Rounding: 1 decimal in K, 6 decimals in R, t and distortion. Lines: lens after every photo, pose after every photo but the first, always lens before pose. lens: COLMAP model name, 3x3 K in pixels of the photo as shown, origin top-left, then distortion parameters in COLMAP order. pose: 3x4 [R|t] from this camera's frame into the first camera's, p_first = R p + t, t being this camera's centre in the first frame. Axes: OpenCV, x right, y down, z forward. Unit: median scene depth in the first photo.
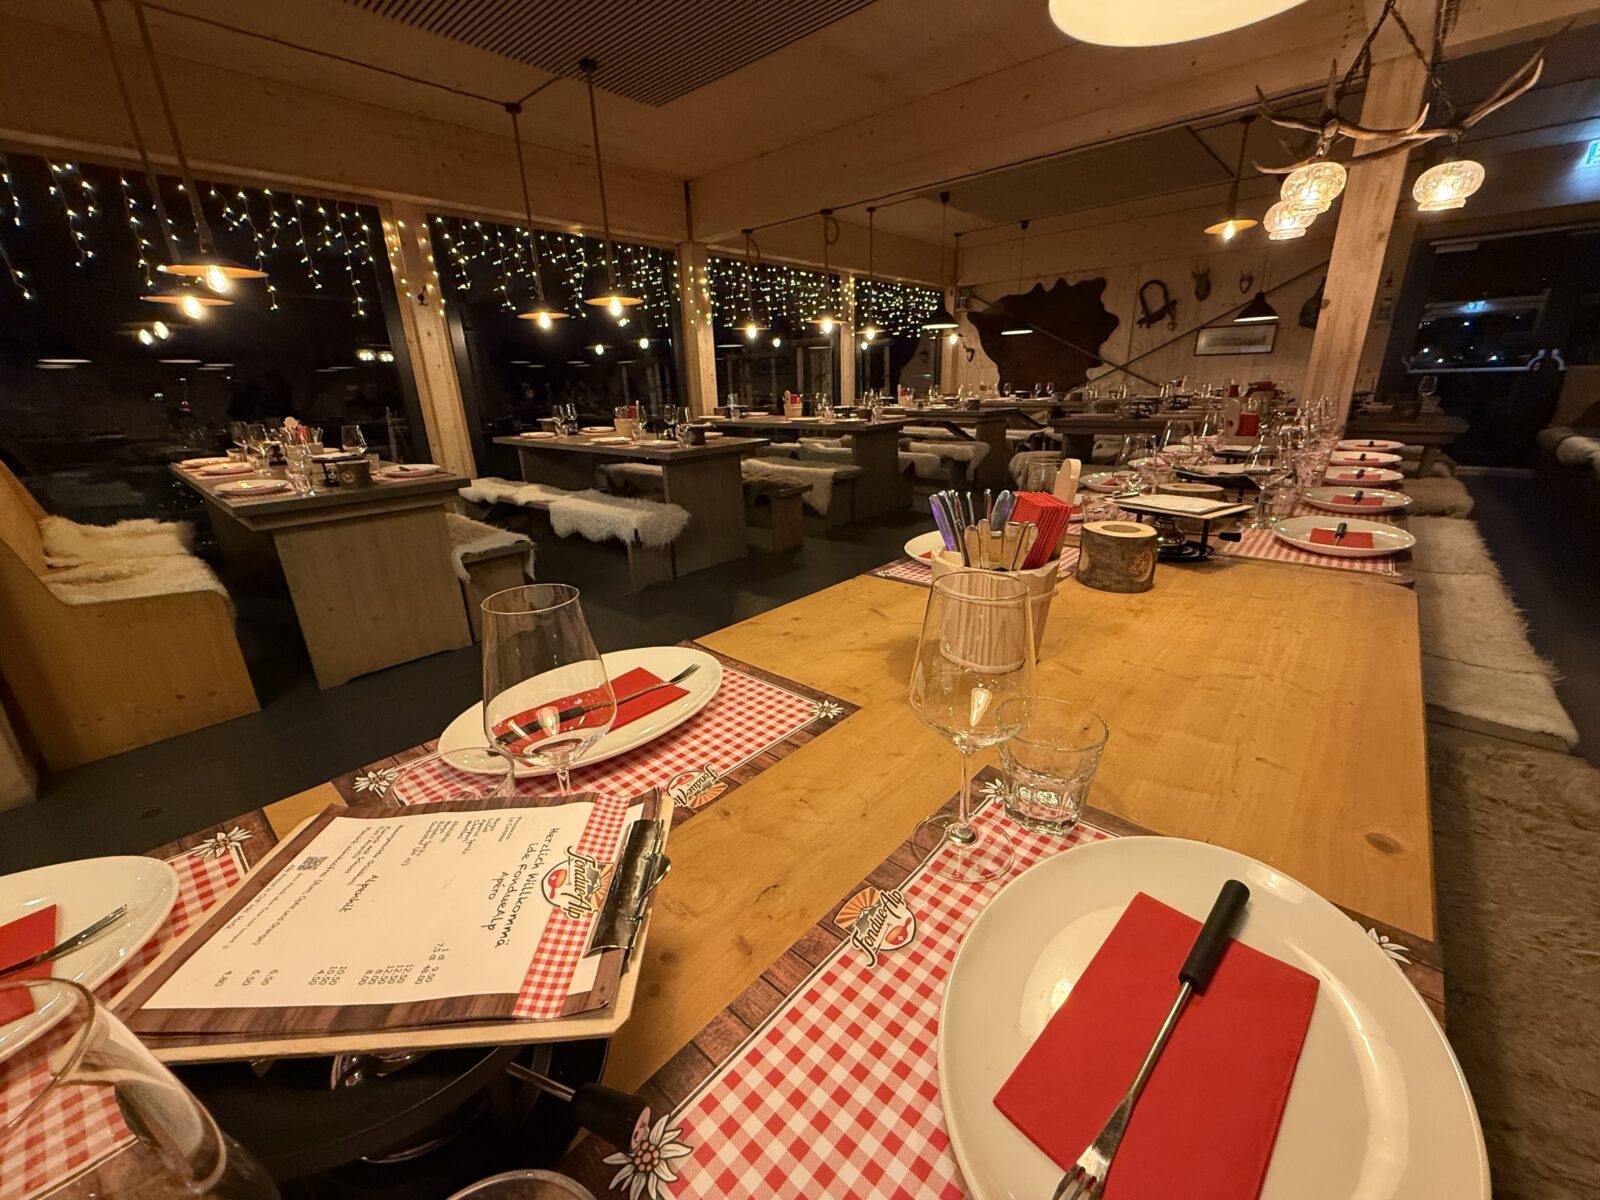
lens RADIAL K [[643.7, 0, 798.0], [0, 643.7, 601.8], [0, 0, 1]] dist [-0.000857, -0.000263]
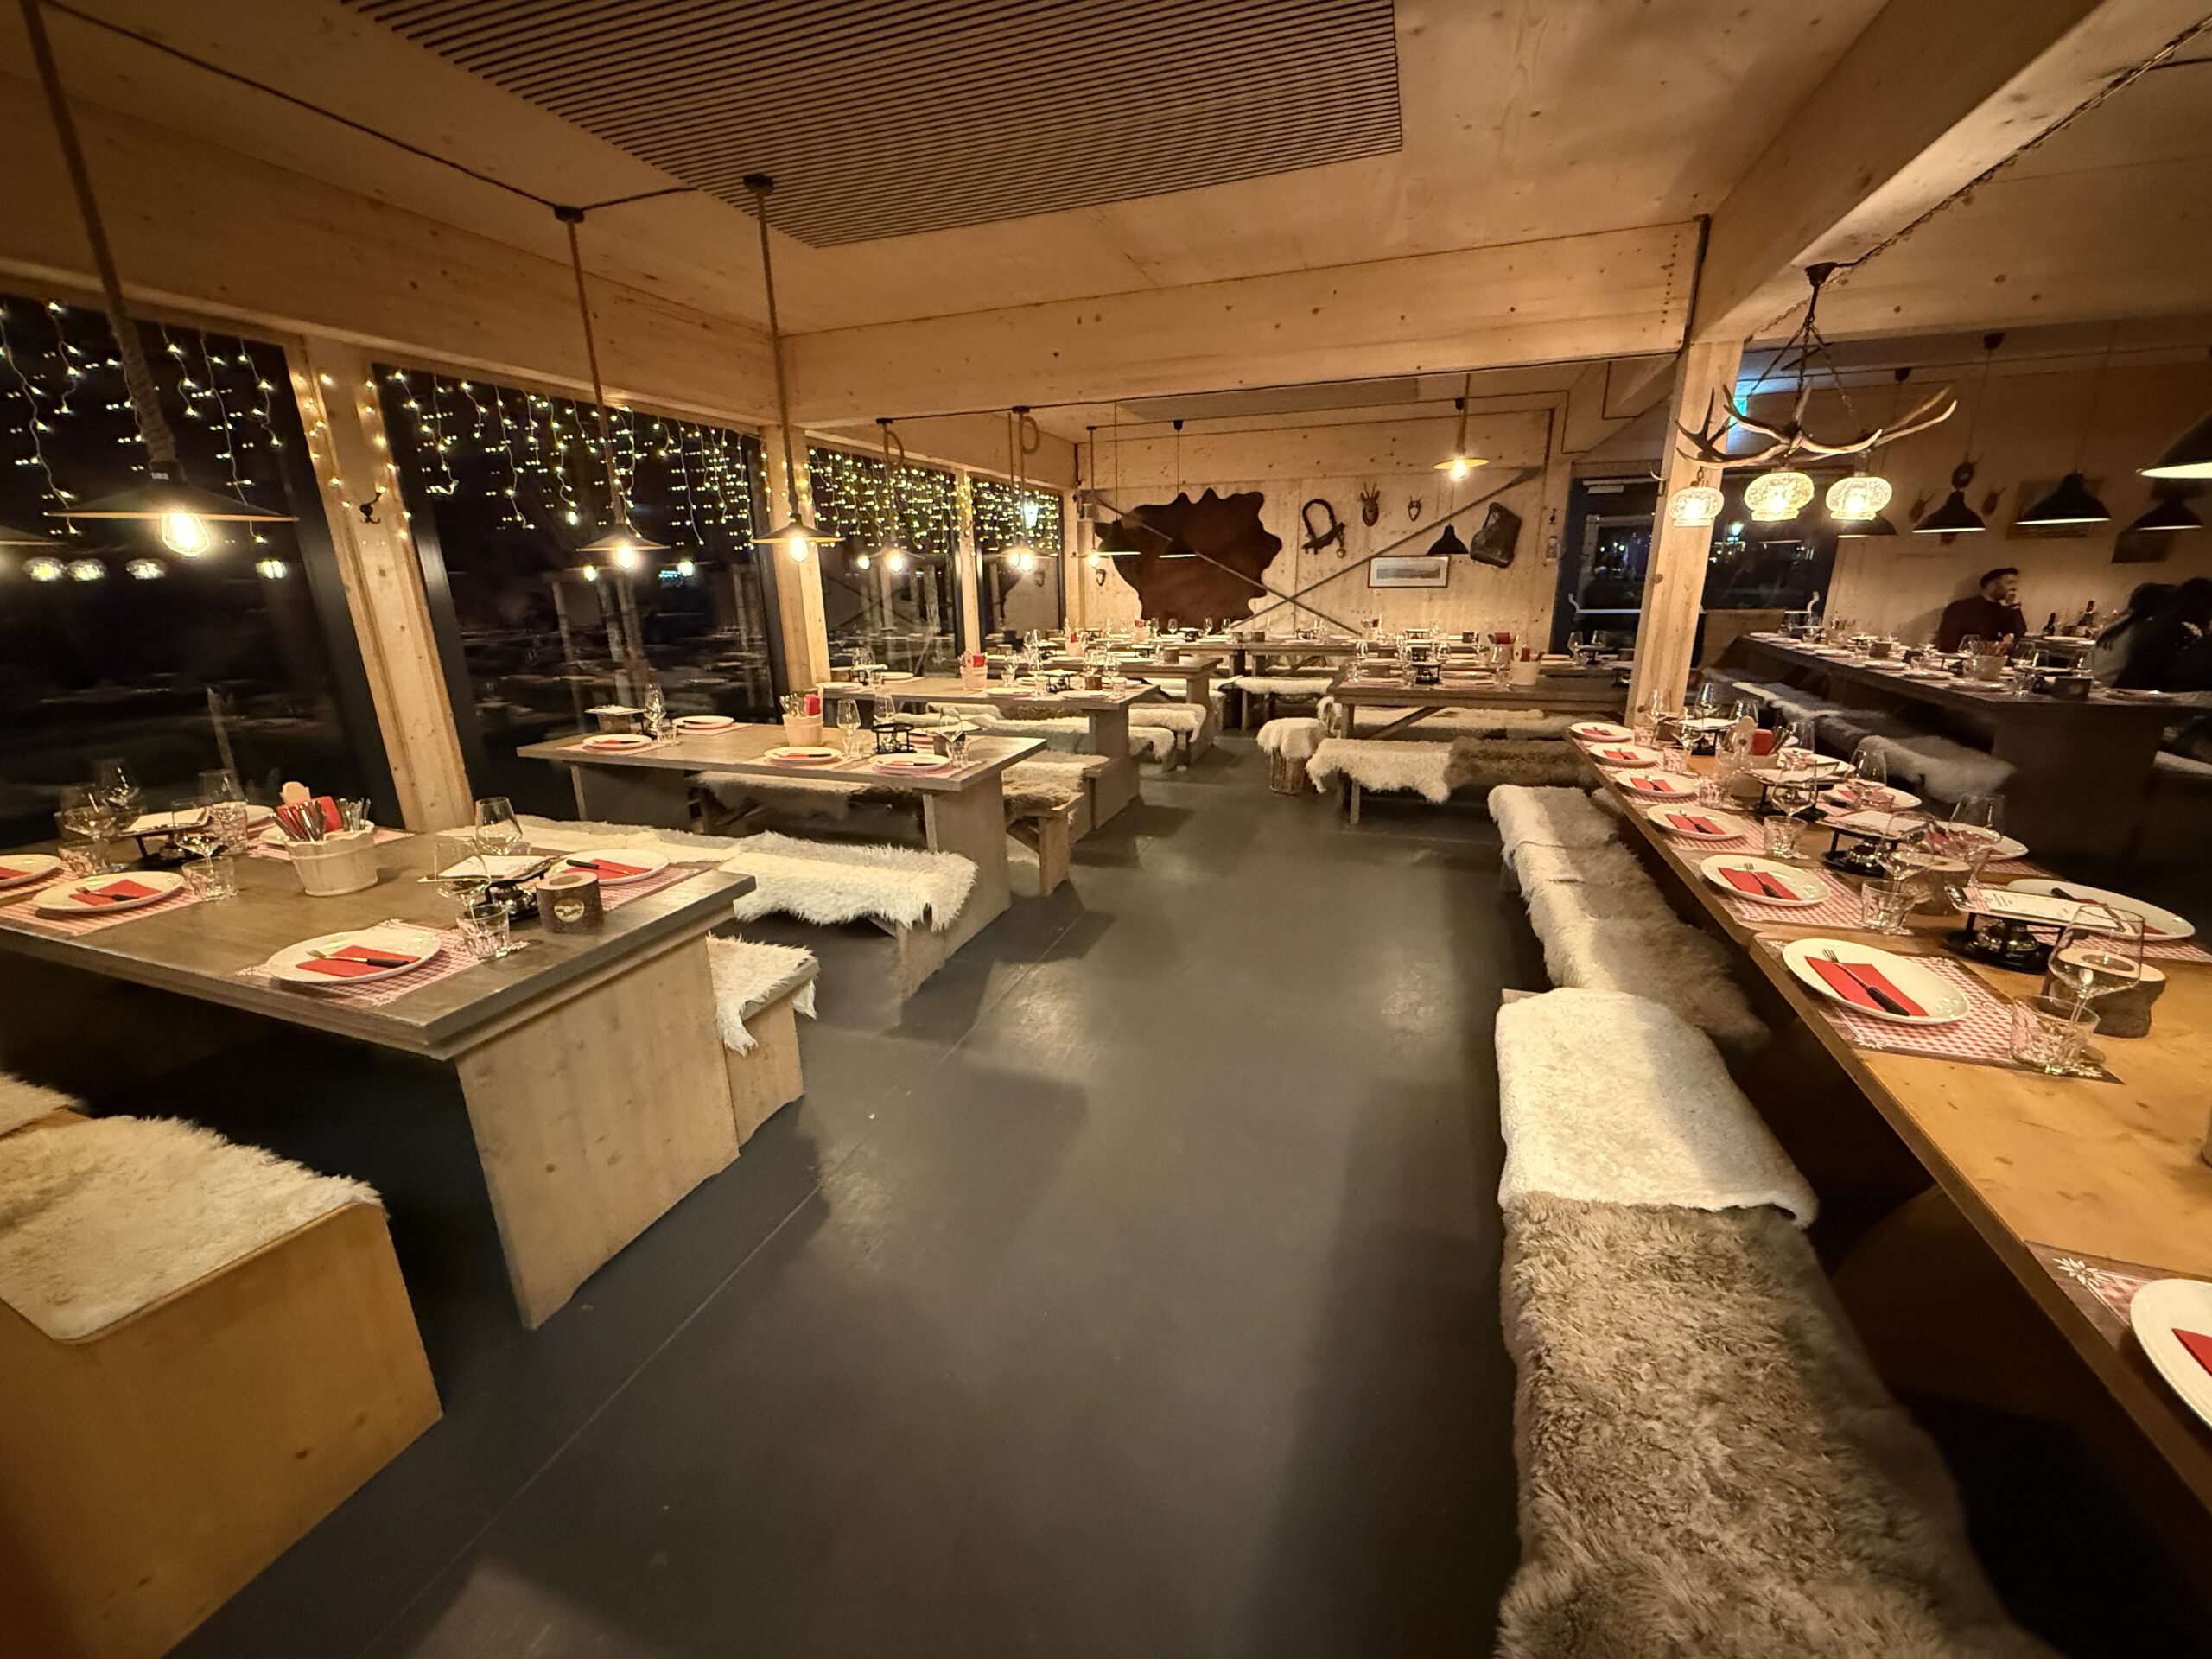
lens RADIAL K [[889.9, 0, 1093.6], [0, 889.9, 827.7], [0, 0, 1]] dist [-0.000857, -0.000263]
pose [[0.924089, -0.092637, 0.370779, -0.266770], [0.113139, 0.993001, -0.033880, -0.089113], [-0.365046, 0.073258, 0.928103, 0.072598]]
